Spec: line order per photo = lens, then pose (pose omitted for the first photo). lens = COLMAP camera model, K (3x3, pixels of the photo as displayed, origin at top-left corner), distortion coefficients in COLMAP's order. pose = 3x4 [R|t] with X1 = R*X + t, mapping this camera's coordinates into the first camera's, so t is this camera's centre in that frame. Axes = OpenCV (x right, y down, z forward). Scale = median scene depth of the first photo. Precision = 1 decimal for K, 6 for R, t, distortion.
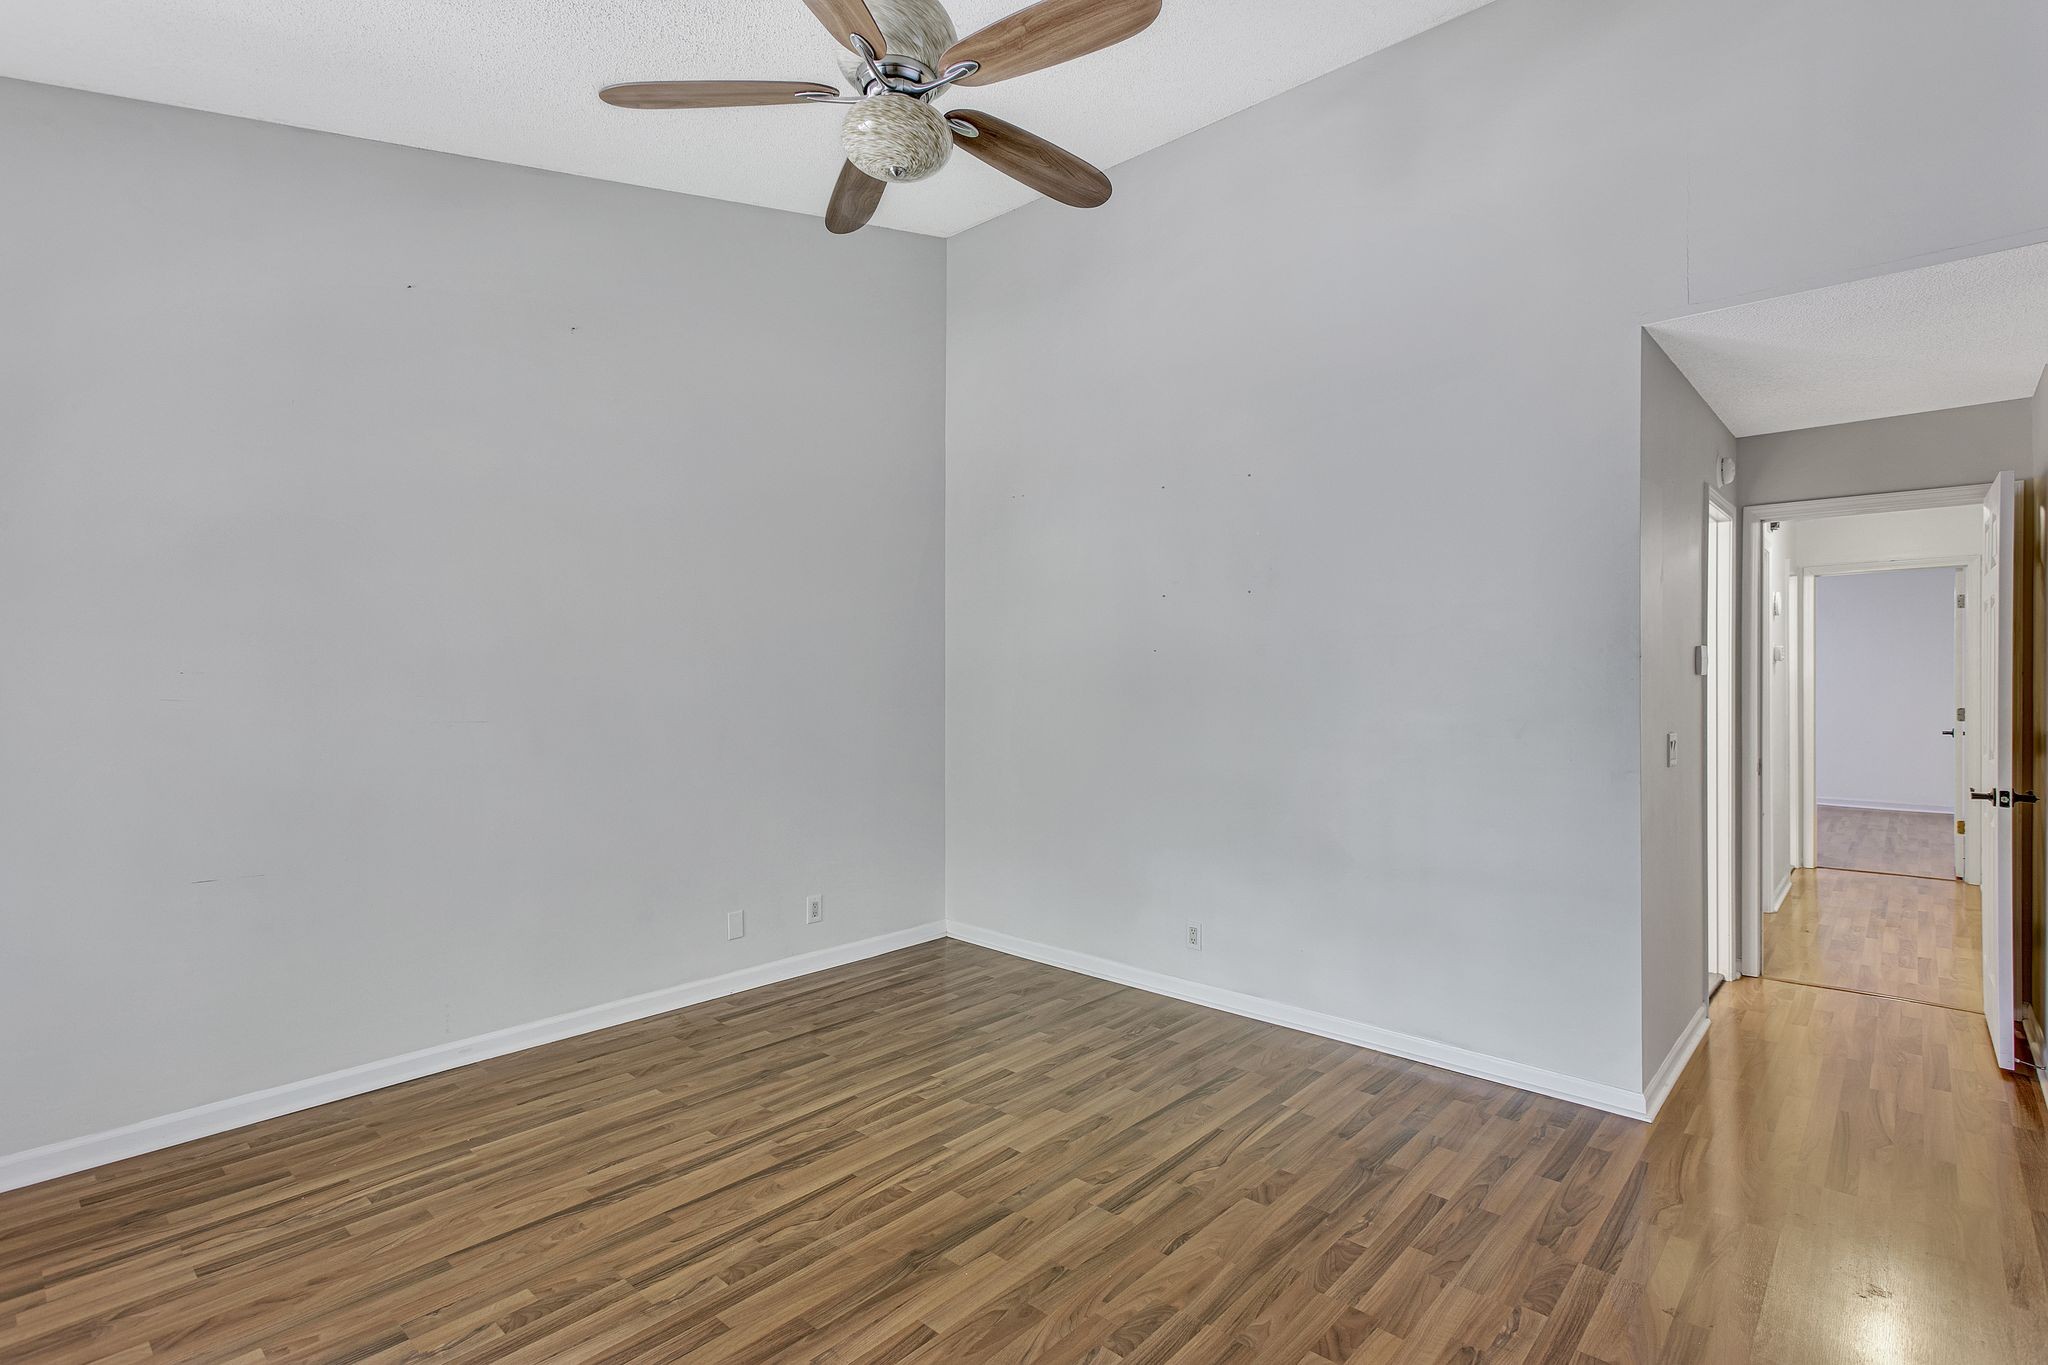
lens RADIAL K [[982.0, 0, 1021.1], [0, 982.0, 684.0], [0, 0, 1]] dist [-0.002496, 0.000625]
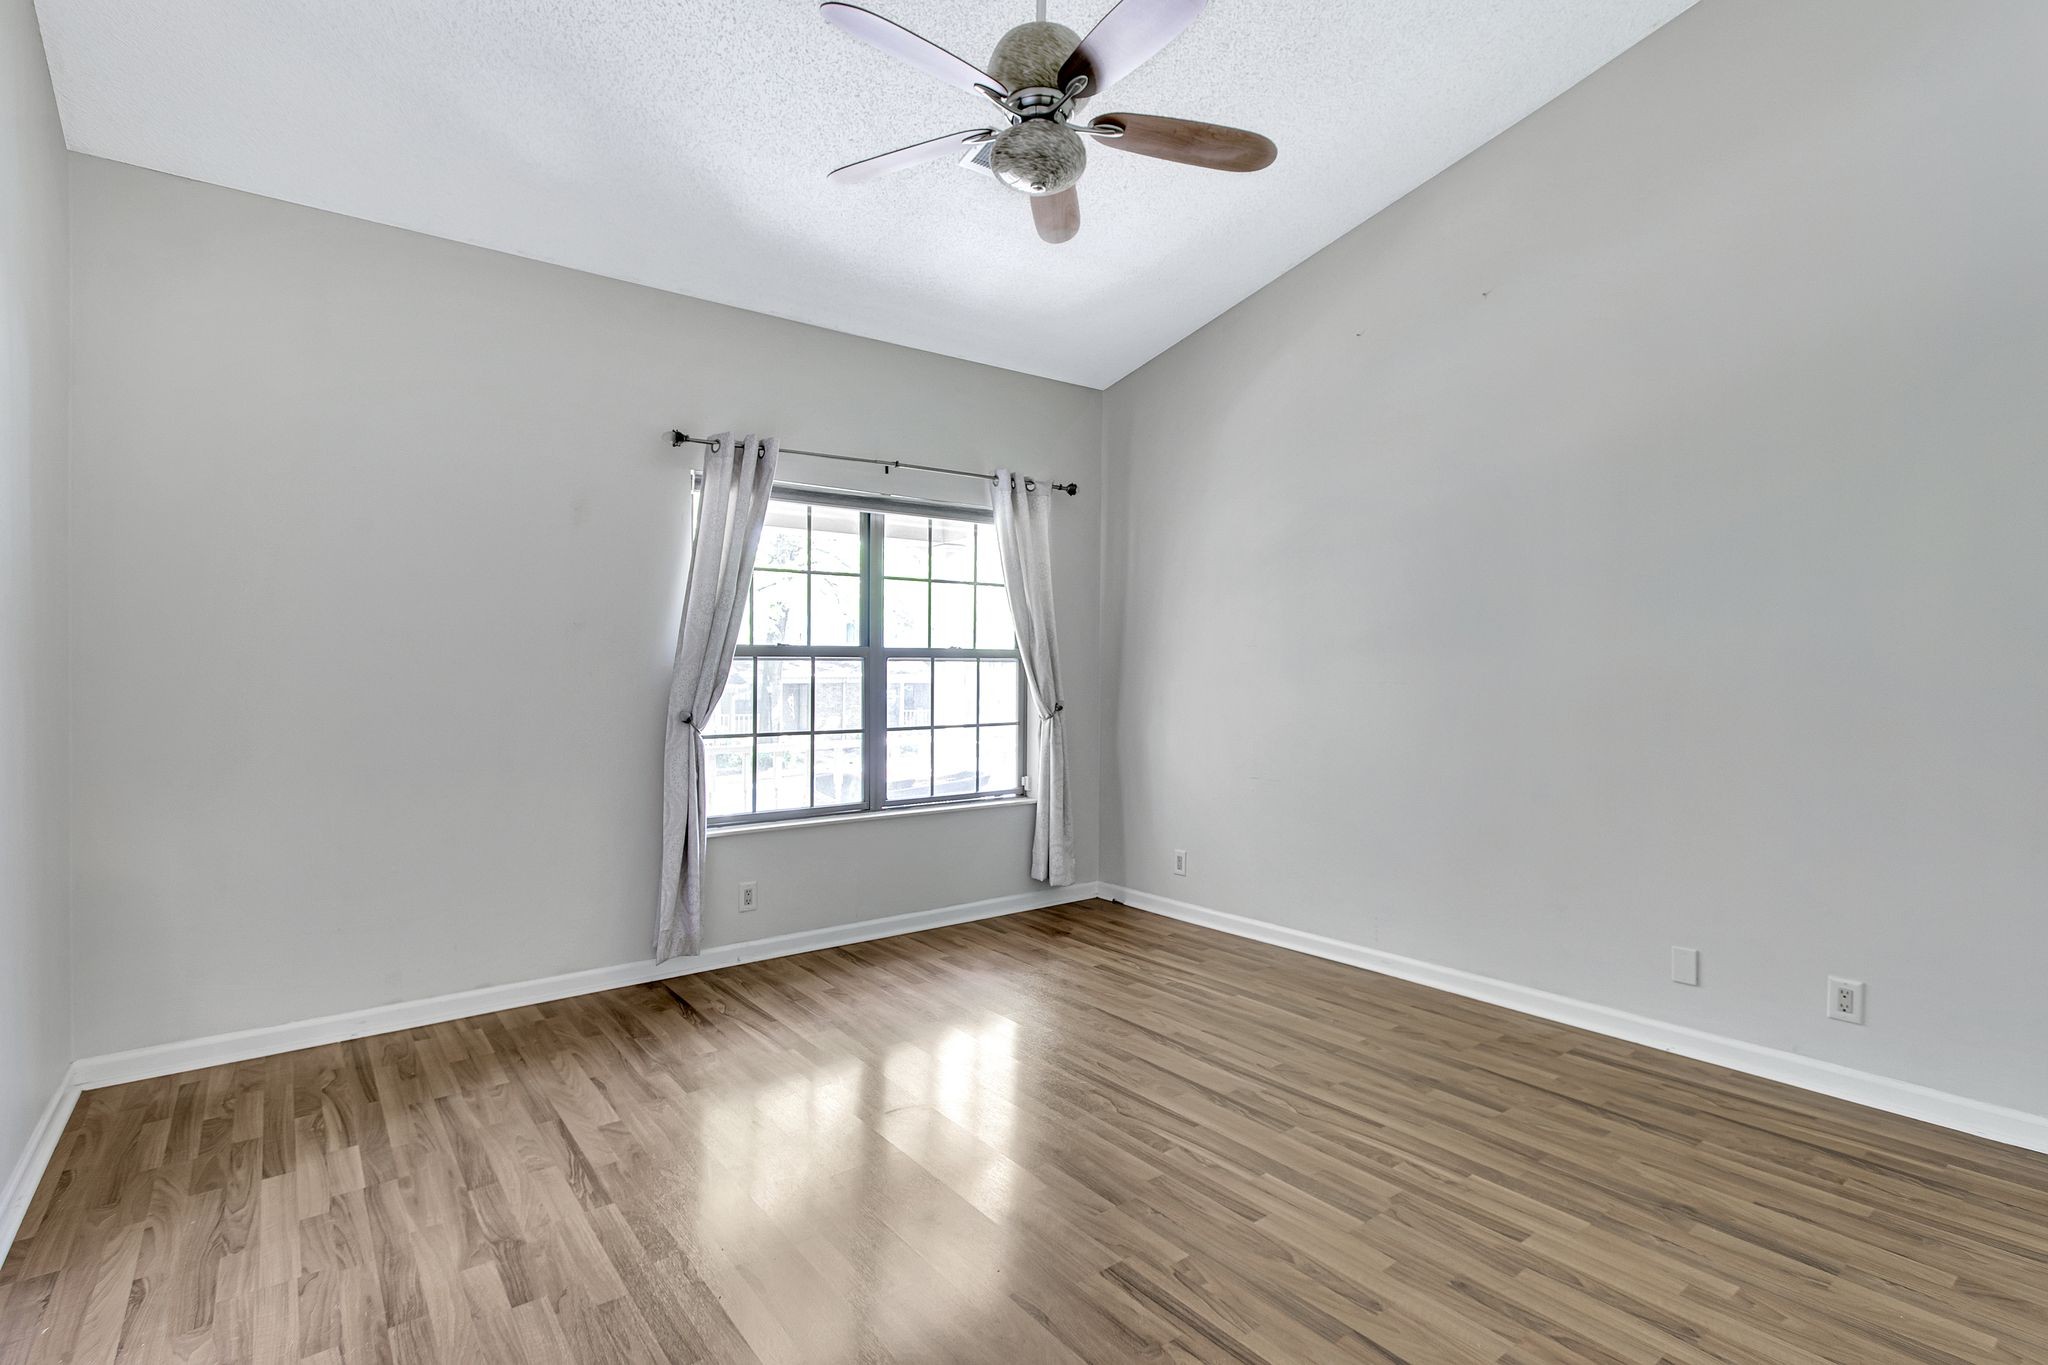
lens RADIAL K [[982.0, 0, 1019.6], [0, 982.0, 677.5], [0, 0, 1]] dist [-0.002496, 0.000625]
pose [[-0.178614, 0.005129, -0.983906, 0.708138], [-0.010217, 0.999923, 0.007067, 0.036102], [0.983866, 0.011315, -0.178547, 0.843878]]
